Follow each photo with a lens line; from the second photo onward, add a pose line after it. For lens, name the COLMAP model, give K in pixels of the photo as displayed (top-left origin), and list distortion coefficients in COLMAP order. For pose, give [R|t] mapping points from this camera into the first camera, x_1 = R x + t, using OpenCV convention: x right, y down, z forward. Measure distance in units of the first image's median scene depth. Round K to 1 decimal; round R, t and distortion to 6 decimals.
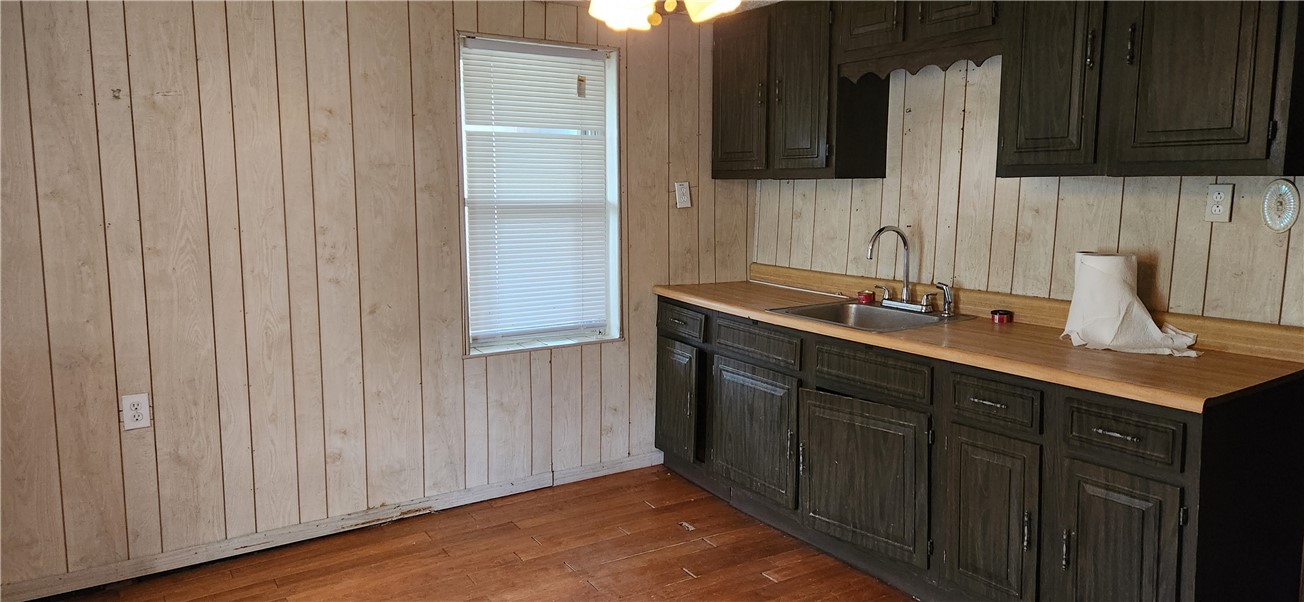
lens RADIAL K [[855.5, 0, 650.7], [0, 855.5, 282.3], [0, 0, 1]] dist [0.091571, -0.082884]
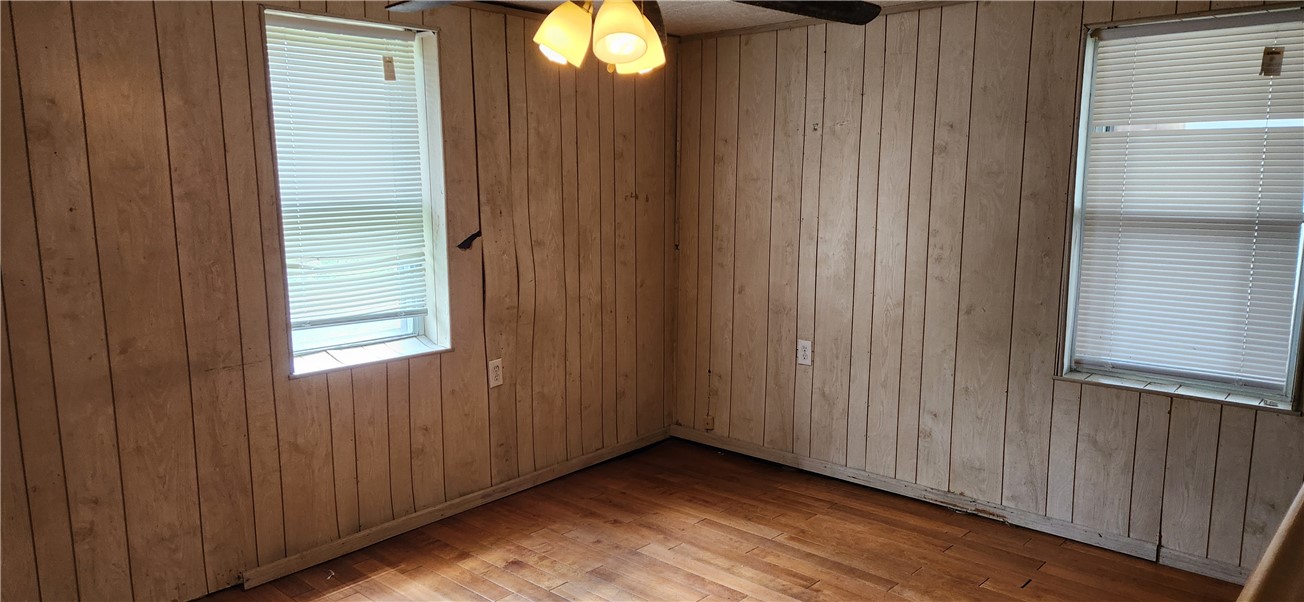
lens RADIAL K [[867.4, 0, 652.0], [0, 867.4, 301.0], [0, 0, 1]] dist [0.094133, -0.087404]
pose [[0.266338, 0.137412, -0.954035, 0.589215], [-0.109179, 0.987717, 0.111784, -0.056305], [0.957676, 0.074389, 0.278069, 0.320378]]
